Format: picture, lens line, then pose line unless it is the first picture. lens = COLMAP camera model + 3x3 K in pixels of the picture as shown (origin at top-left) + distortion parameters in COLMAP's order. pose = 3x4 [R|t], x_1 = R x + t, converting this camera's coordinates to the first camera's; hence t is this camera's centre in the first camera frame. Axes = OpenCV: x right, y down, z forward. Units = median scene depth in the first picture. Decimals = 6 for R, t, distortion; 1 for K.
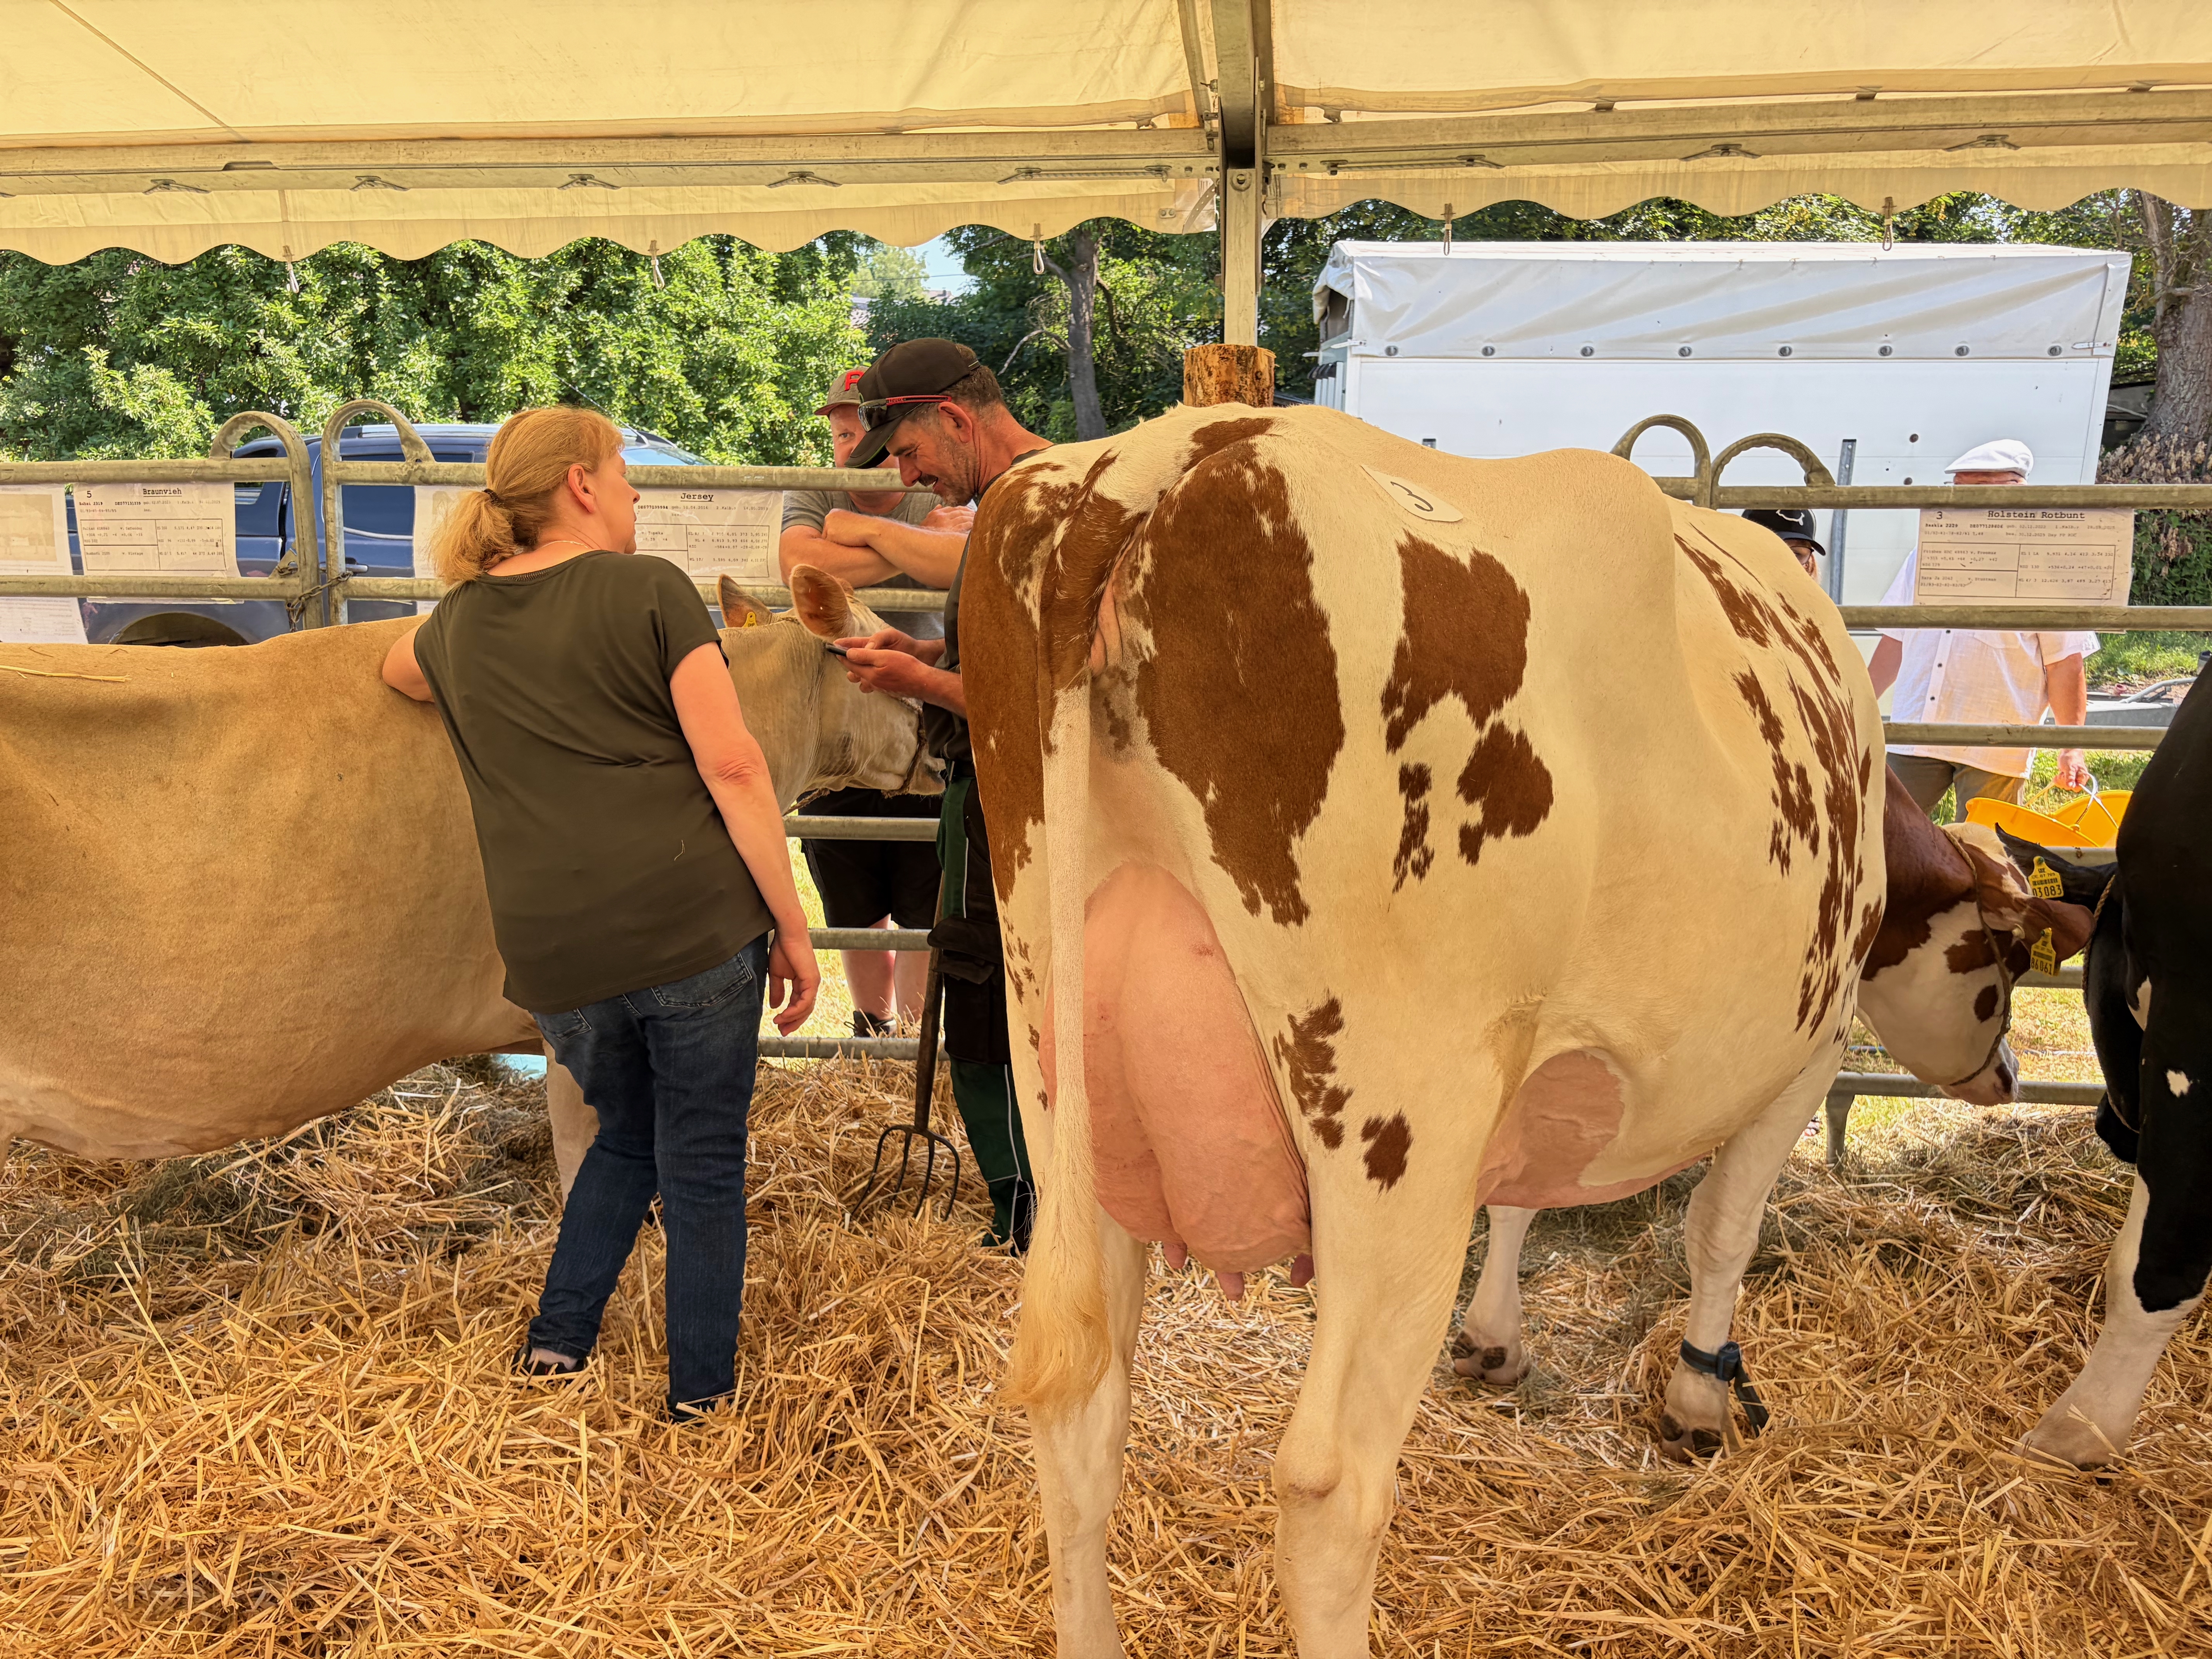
lens RADIAL K [[1656.3, 0, 1086.9], [0, 1656.3, 834.6], [0, 0, 1]] dist [0.026070, -0.006415]
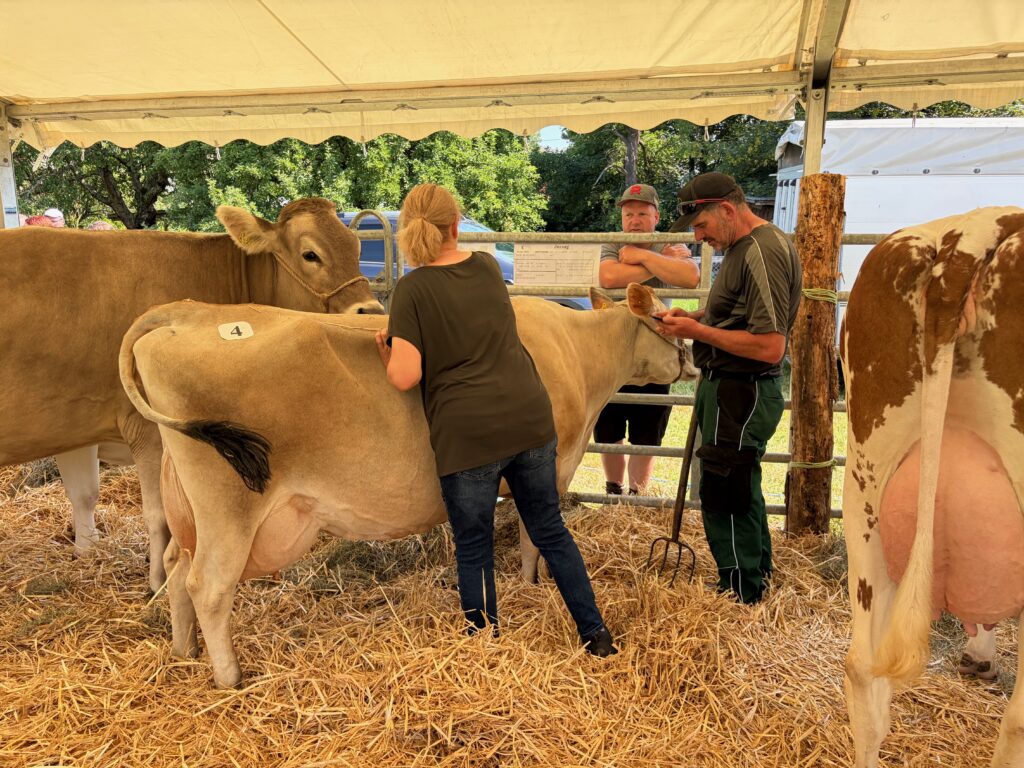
lens RADIAL K [[766.7, 0, 515.3], [0, 766.7, 390.0], [0, 0, 1]] dist [0.026070, -0.006415]
pose [[0.993465, 0.019157, -0.112515, -0.164971], [-0.020175, 0.999765, -0.007911, -0.004099], [0.112337, 0.010129, 0.993619, -0.010926]]
